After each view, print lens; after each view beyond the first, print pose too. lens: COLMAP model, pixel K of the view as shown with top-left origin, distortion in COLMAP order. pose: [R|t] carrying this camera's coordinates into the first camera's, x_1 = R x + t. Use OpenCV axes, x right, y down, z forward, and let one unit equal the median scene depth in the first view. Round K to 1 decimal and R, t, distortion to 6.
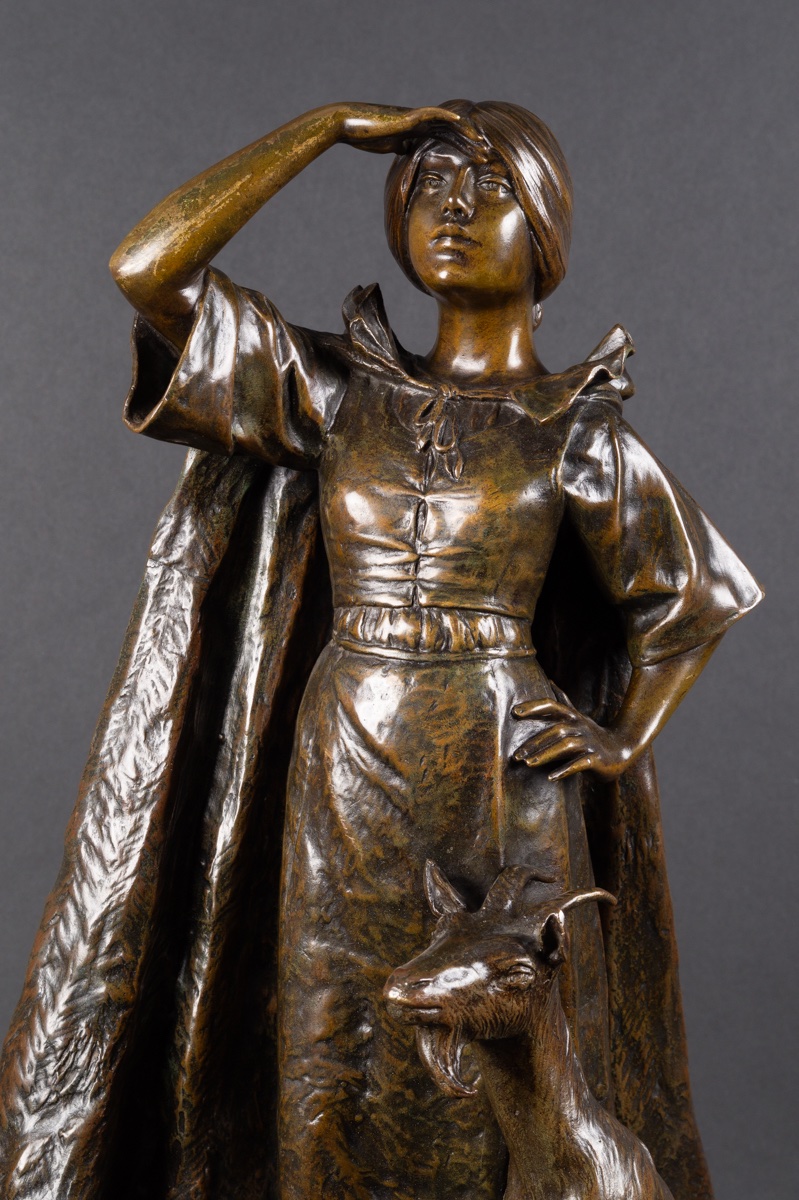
lens RADIAL K [[2859.5, 0, 399.5], [0, 2859.5, 600.0], [0, 0, 1]] dist [0.013453, -0.331716]
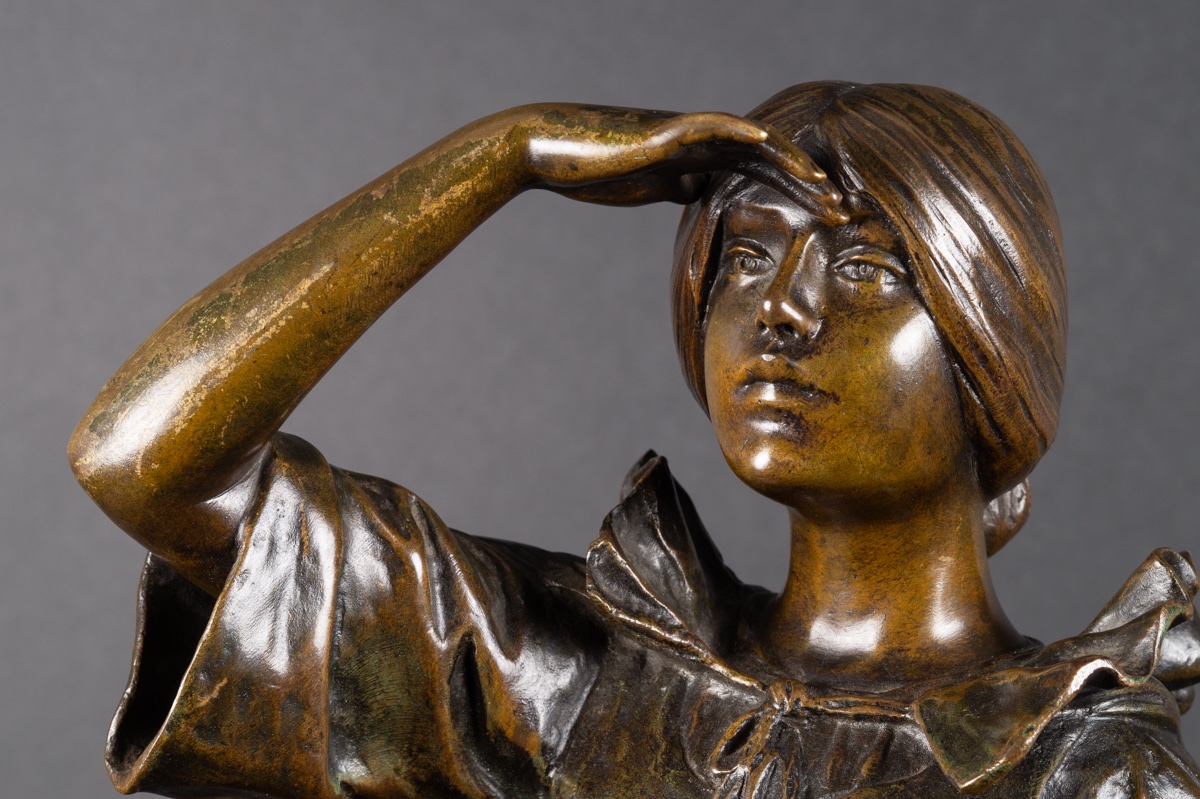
lens RADIAL K [[3065.3, 0, 600.0], [0, 3065.3, 399.5], [0, 0, 1]] dist [-0.000465, -0.105531]
pose [[0.974304, -0.001770, -0.225230, 0.102002], [-0.004272, 0.999644, -0.026335, -0.109234], [0.225197, 0.026621, 0.973950, 0.497828]]
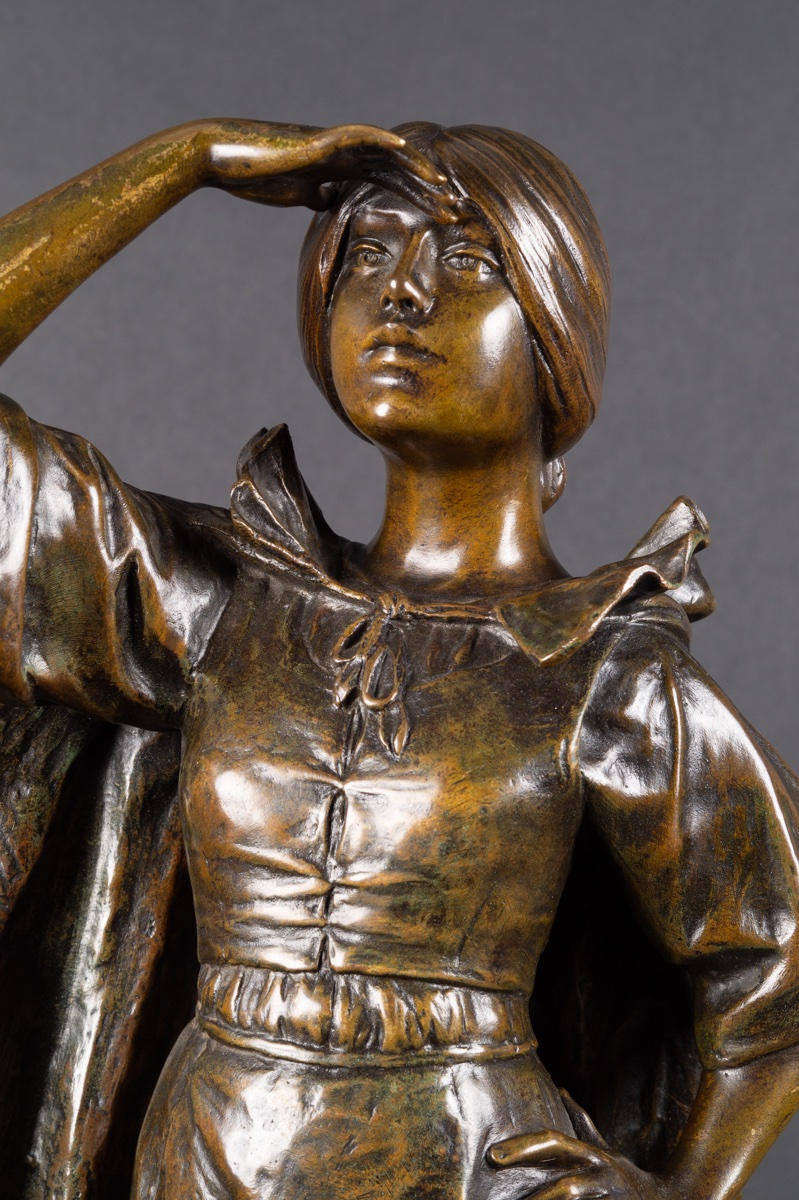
lens RADIAL K [[2975.4, 0, 399.5], [0, 2975.4, 600.0], [0, 0, 1]] dist [-0.026941, 0.296412]
pose [[0.998210, 0.014377, -0.058053, 0.054748], [-0.017705, 0.998204, -0.057229, -0.038778], [0.057126, 0.058154, 0.996672, 0.383819]]
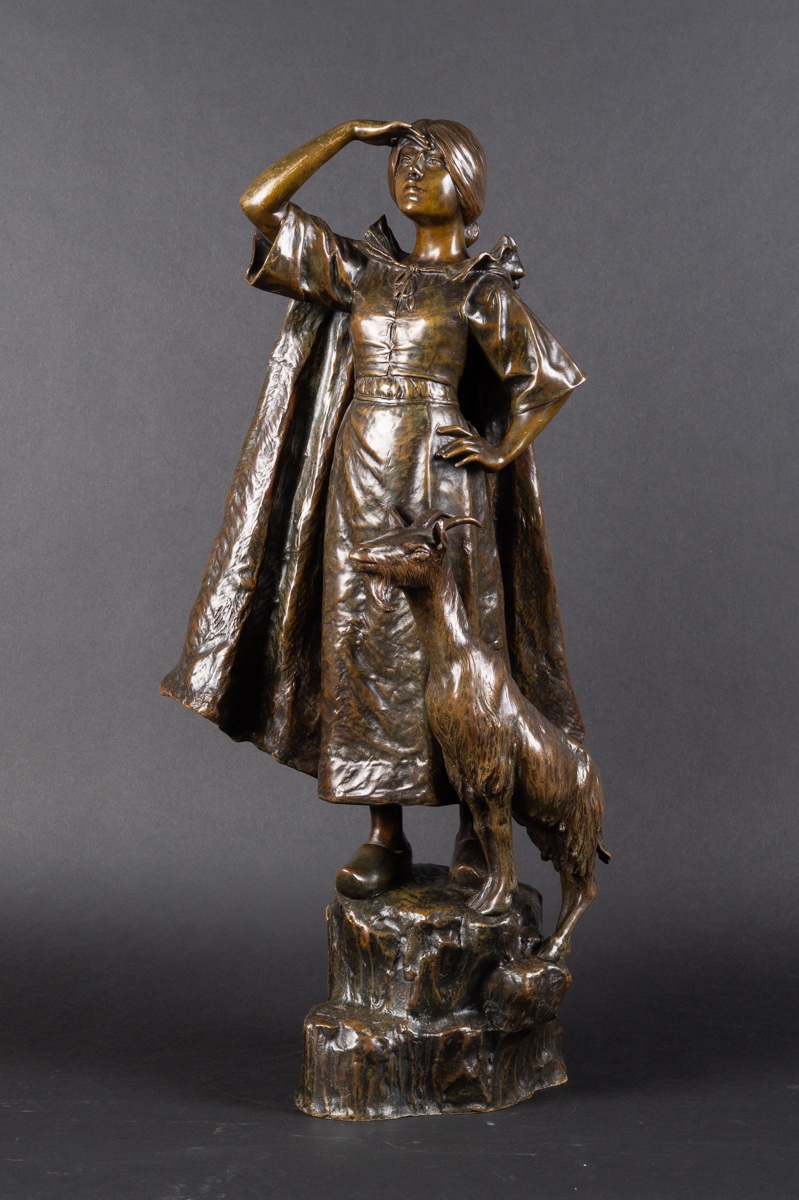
lens RADIAL K [[2859.5, 0, 399.5], [0, 2859.5, 600.0], [0, 0, 1]] dist [0.013453, -0.331716]
pose [[0.980104, 0.023039, -0.197142, 0.397373], [-0.030404, 0.998945, -0.034410, 0.220130], [0.196141, 0.039720, 0.979771, -0.898360]]
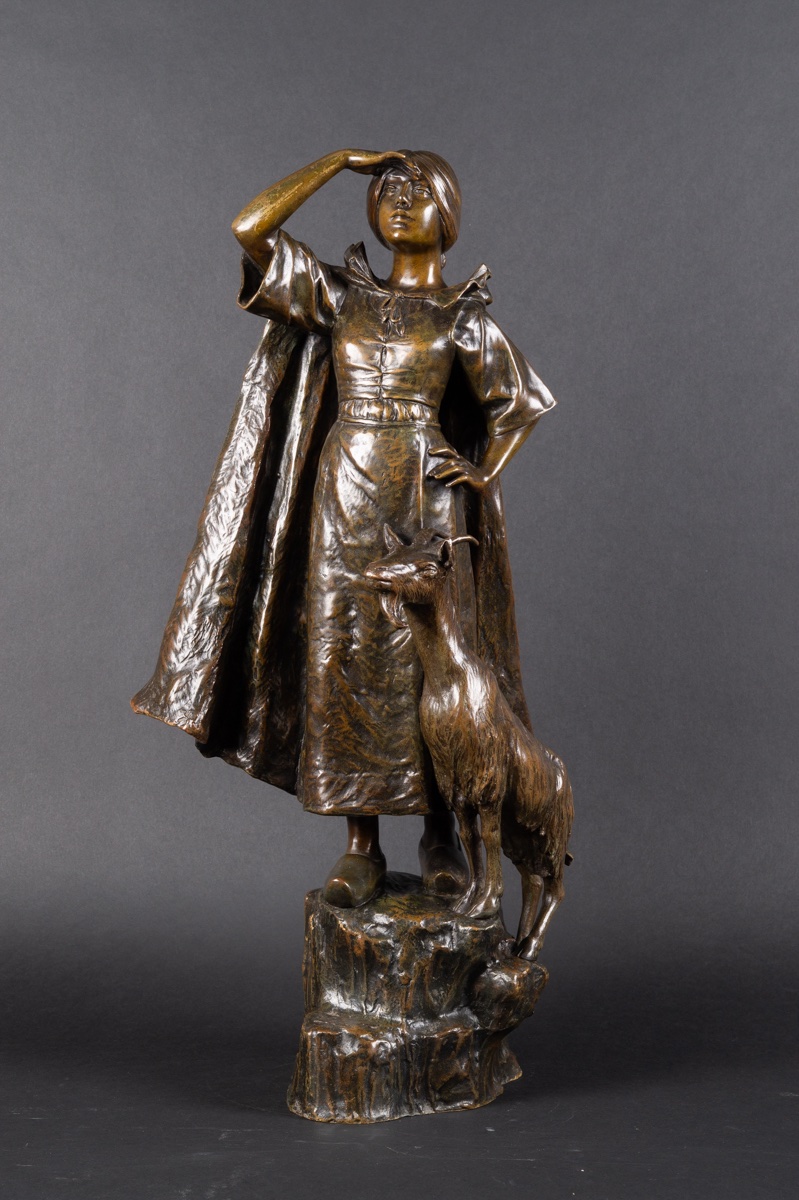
lens RADIAL K [[2859.5, 0, 399.5], [0, 2859.5, 600.0], [0, 0, 1]] dist [0.013453, -0.331716]
pose [[0.999664, 0.011674, 0.023122, -0.025658], [-0.010776, 0.999197, -0.038583, 0.219094], [-0.023553, 0.038321, 0.998988, -0.995169]]
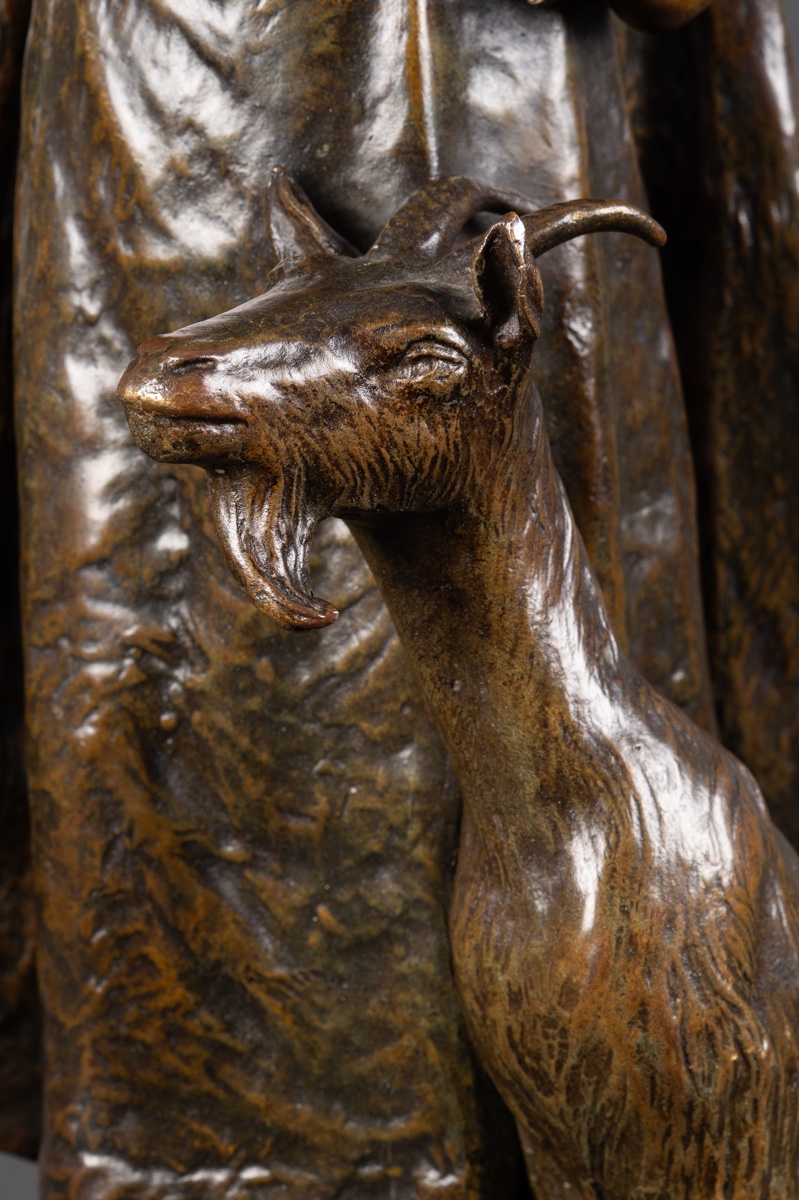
lens RADIAL K [[3065.3, 0, 399.5], [0, 3065.3, 600.0], [0, 0, 1]] dist [-0.000465, -0.105531]
pose [[0.993262, -0.013151, -0.115143, 0.087856], [0.017775, 0.999072, 0.039224, 0.141447], [0.114520, -0.041006, 0.992574, 0.483163]]
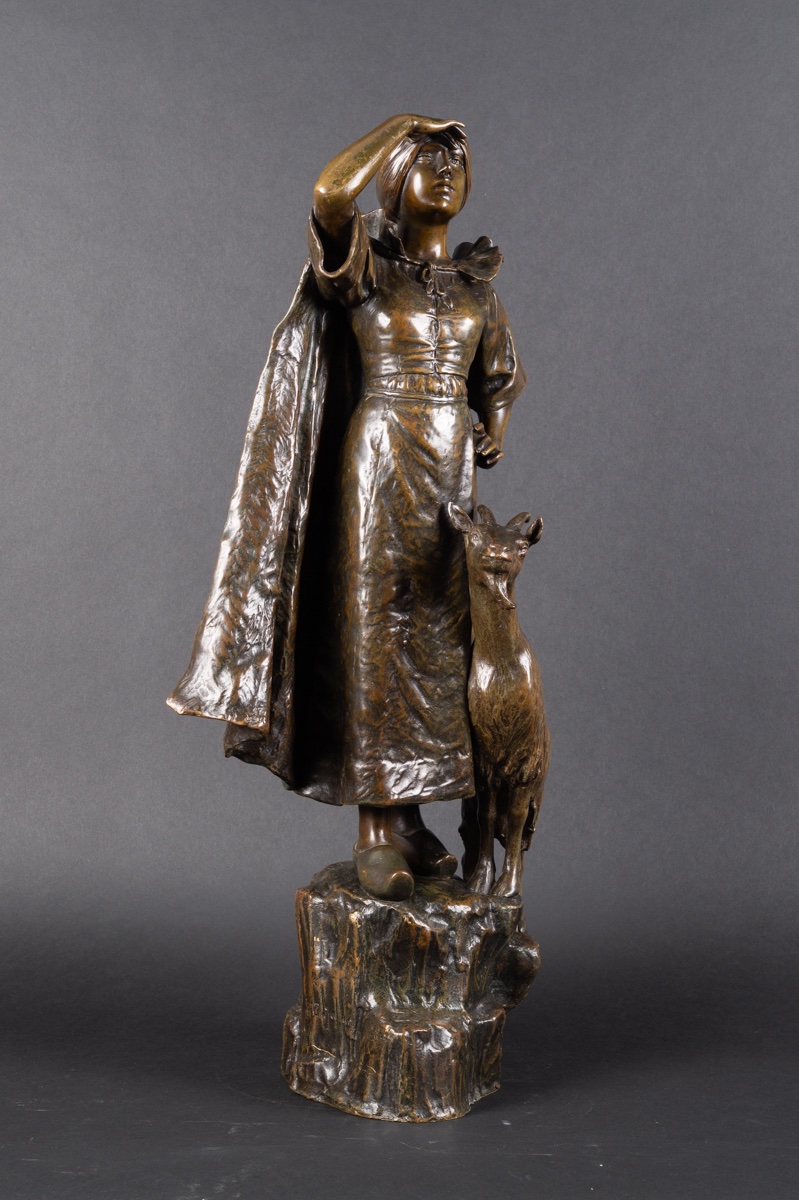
lens RADIAL K [[2859.5, 0, 399.5], [0, 2859.5, 600.0], [0, 0, 1]] dist [0.013453, -0.331716]
pose [[0.772332, -0.030275, 0.634497, -1.244716], [0.044958, 0.998964, -0.007059, 0.167718], [-0.633626, 0.033978, 0.772893, -0.484246]]
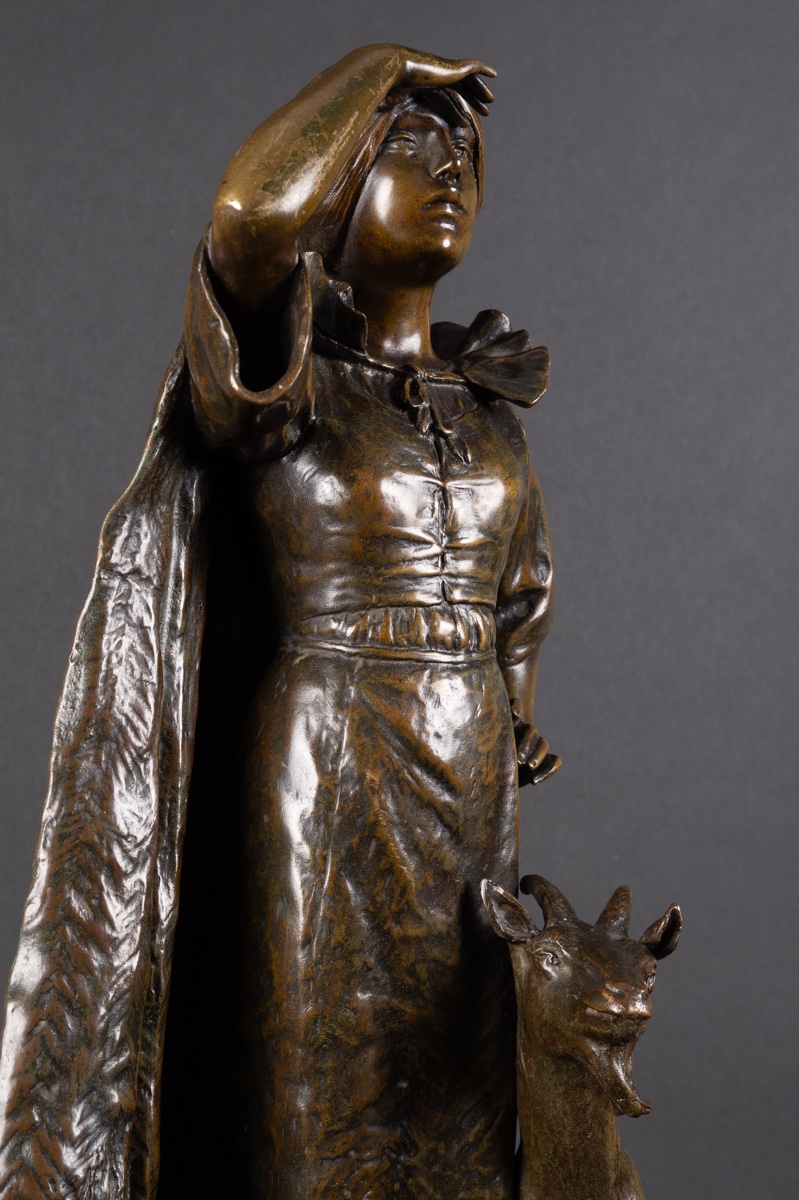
lens RADIAL K [[2859.5, 0, 399.5], [0, 2859.5, 600.0], [0, 0, 1]] dist [0.013453, -0.331716]
pose [[0.624161, -0.029481, 0.780739, -0.706358], [0.074279, 0.997001, -0.021736, 0.019536], [-0.777757, 0.071559, 0.624479, 0.438457]]
